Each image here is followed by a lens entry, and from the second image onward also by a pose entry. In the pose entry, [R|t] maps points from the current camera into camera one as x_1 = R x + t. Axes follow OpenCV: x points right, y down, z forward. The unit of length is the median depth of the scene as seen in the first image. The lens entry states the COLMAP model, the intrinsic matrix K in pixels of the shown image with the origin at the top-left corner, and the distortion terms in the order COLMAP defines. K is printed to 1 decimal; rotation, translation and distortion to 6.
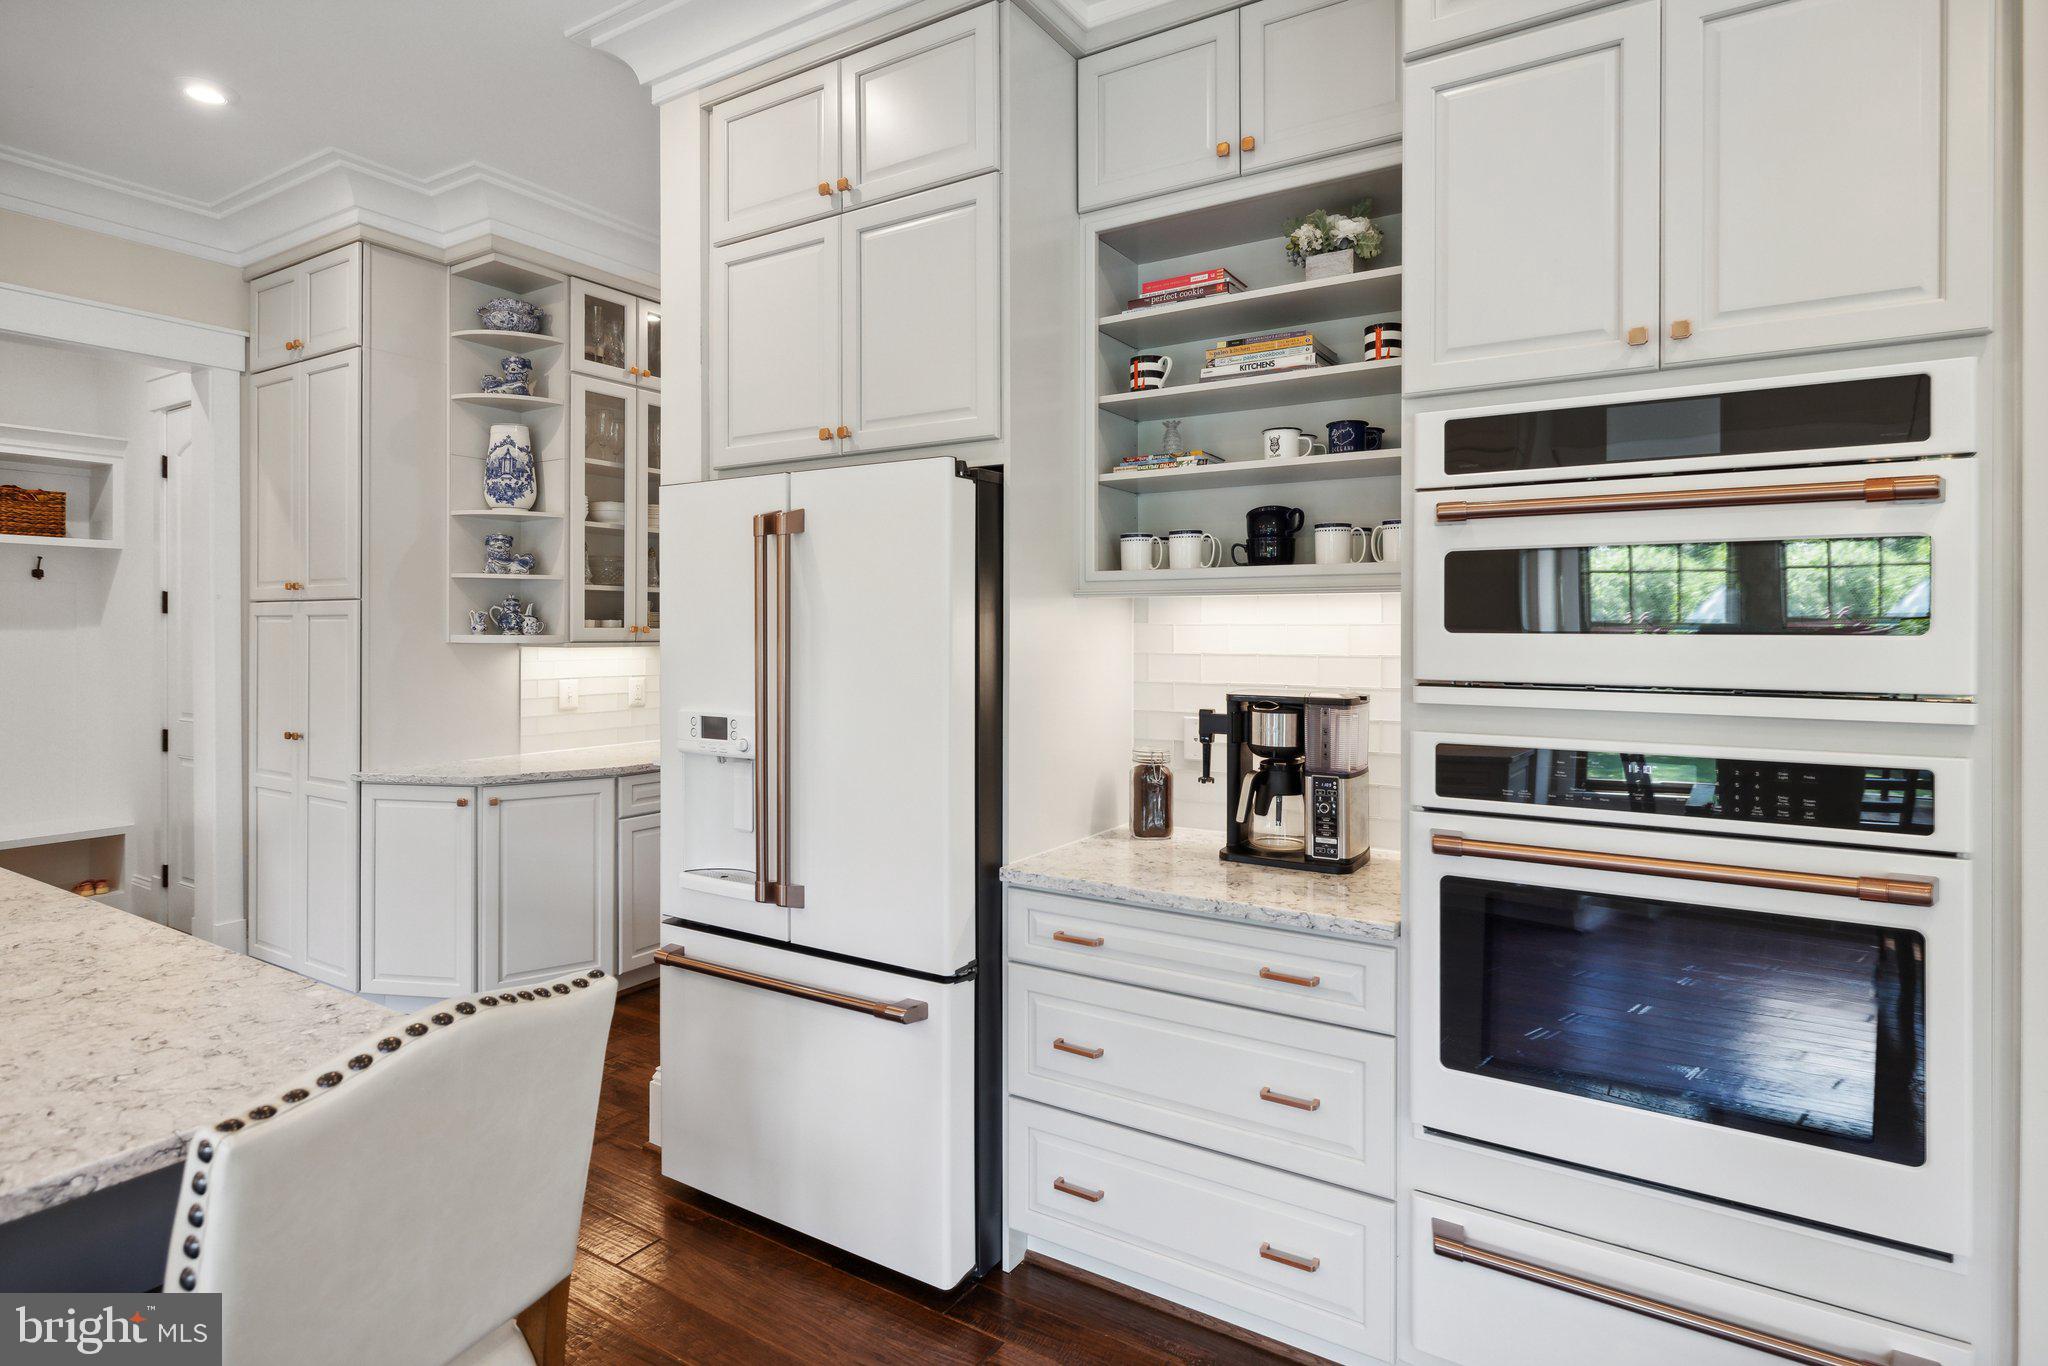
lens RADIAL K [[1016.4, 0, 993.3], [0, 1016.4, 631.3], [0, 0, 1]] dist [0.000632, 0.002246]
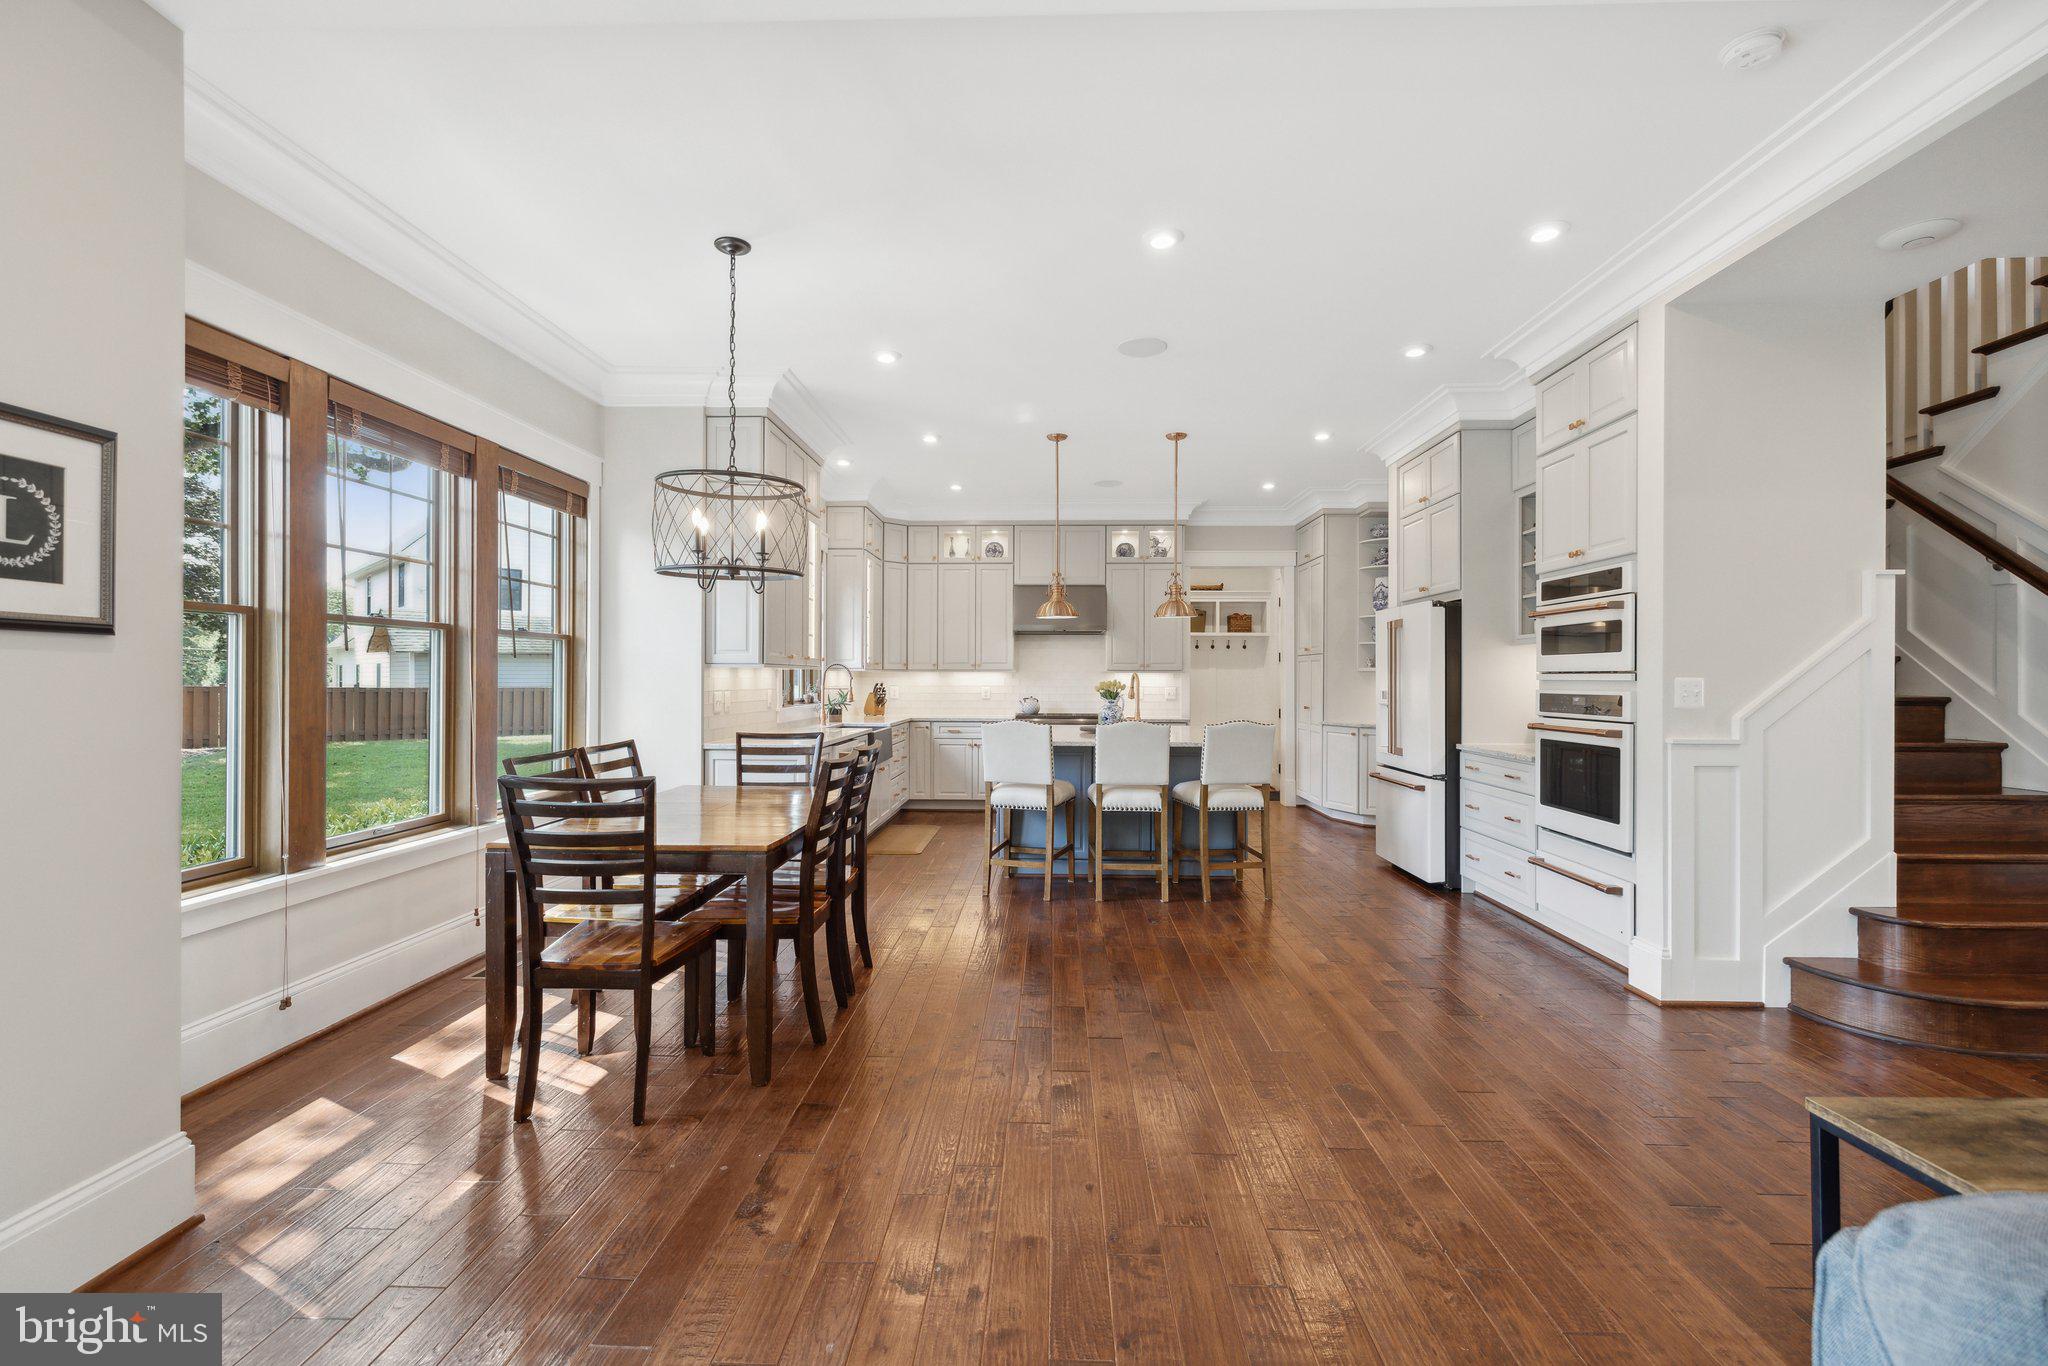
lens RADIAL K [[890.6, 0, 1032.5], [0, 890.6, 669.5], [0, 0, 1]] dist [-0.000653, 0.000339]
pose [[0.502554, -0.010194, -0.864486, 0.948296], [-0.003554, 0.999898, -0.013857, 0.040743], [0.864539, 0.010036, 0.502466, -0.763295]]
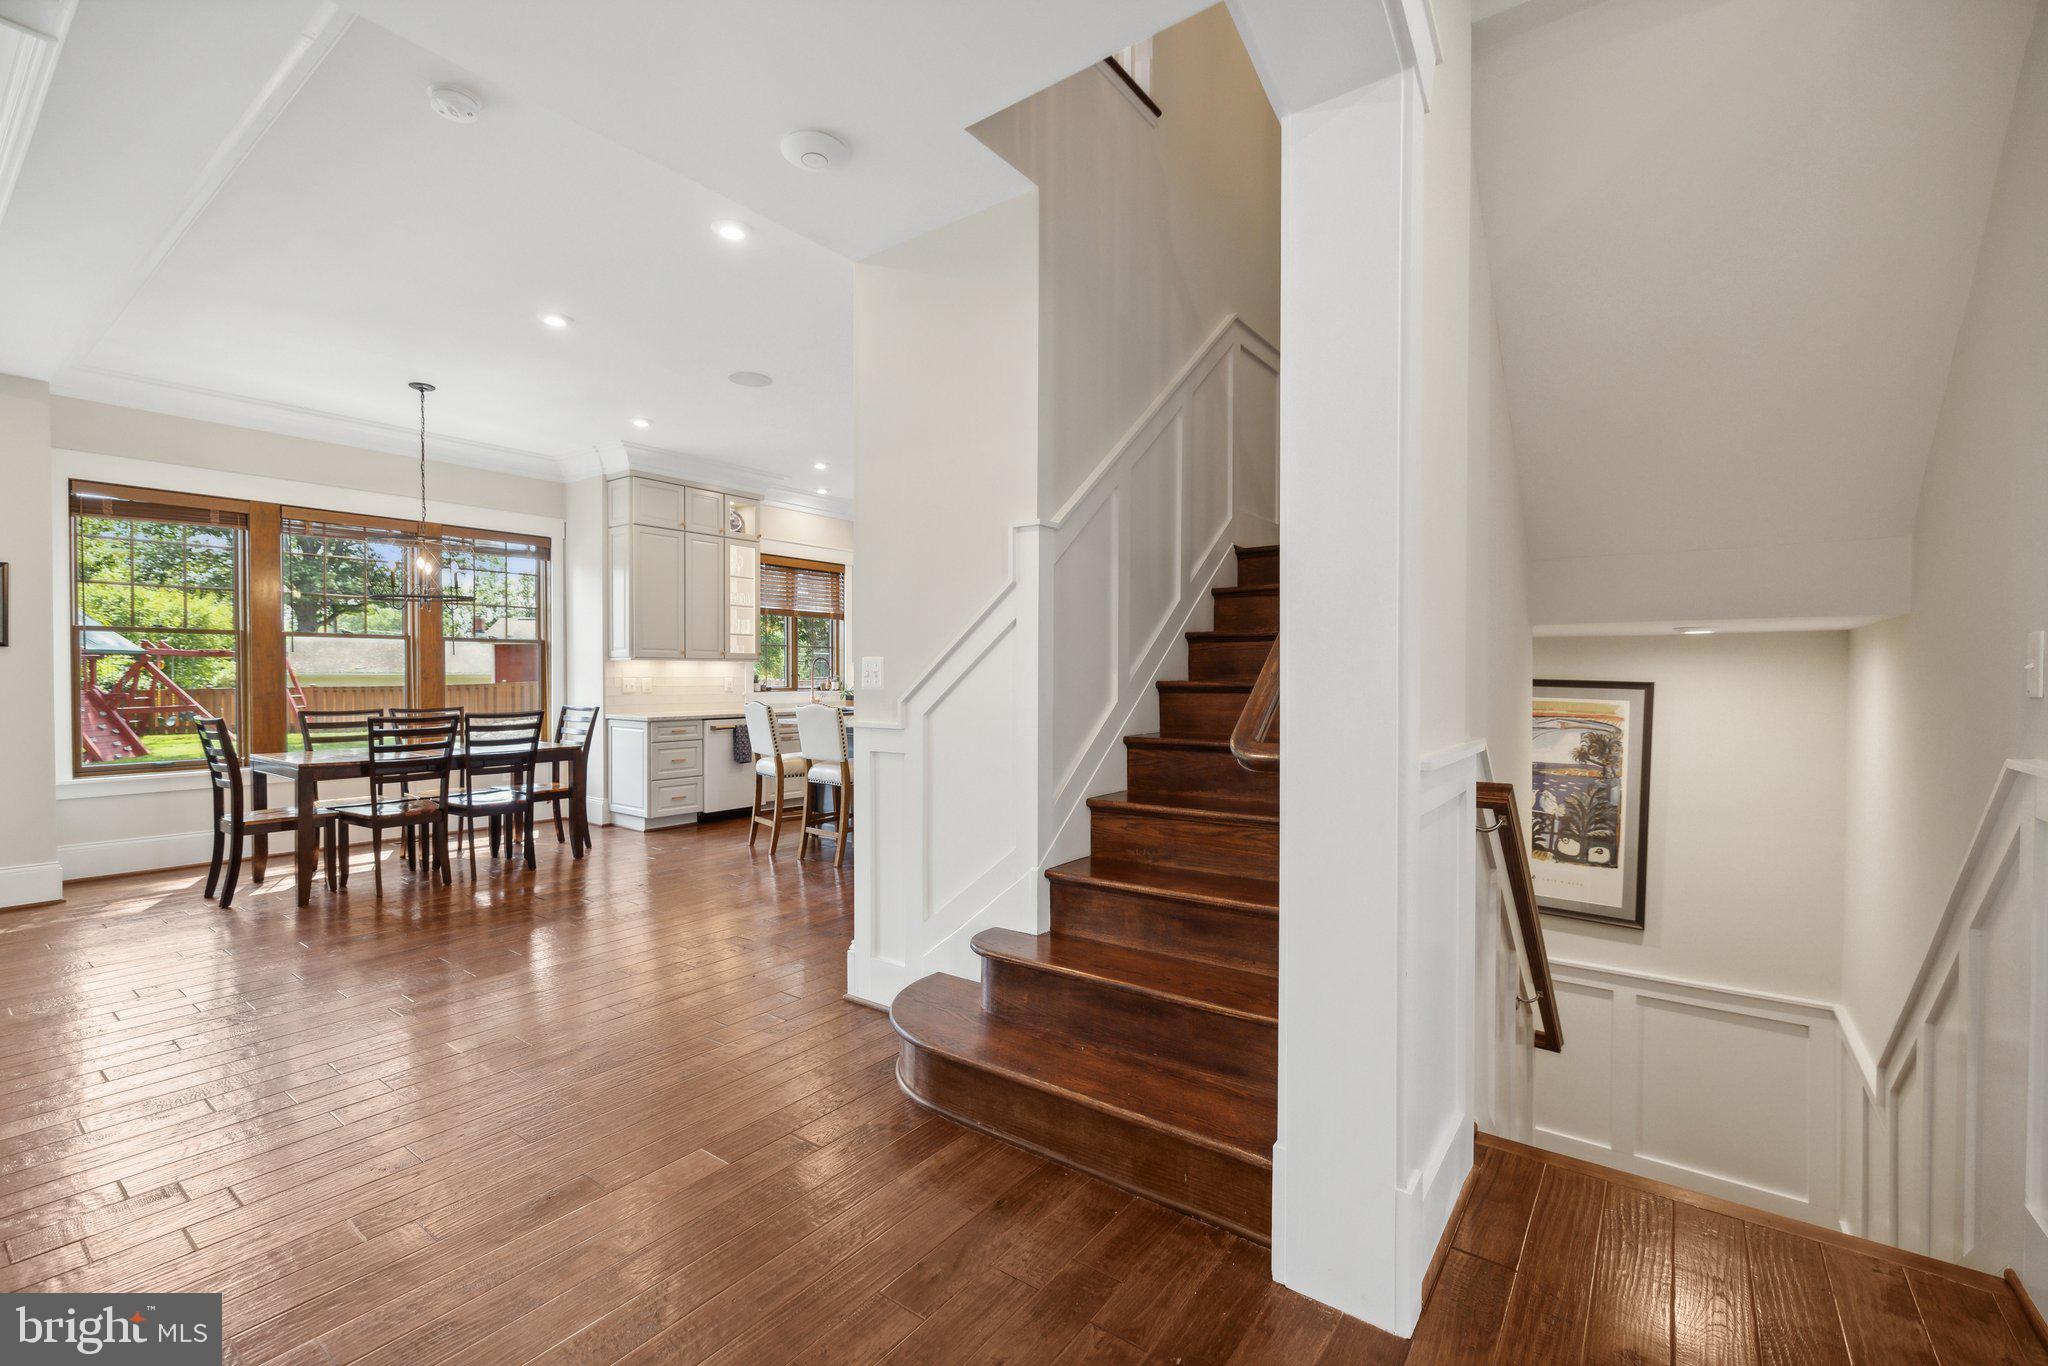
lens RADIAL K [[890.6, 0, 1039.7], [0, 890.6, 682.9], [0, 0, 1]] dist [-0.000653, 0.000339]
pose [[-0.078702, 0.006969, -0.996874, 1.374692], [-0.002747, 0.999970, 0.007208, 0.052004], [0.996894, 0.003306, -0.078680, 0.627130]]
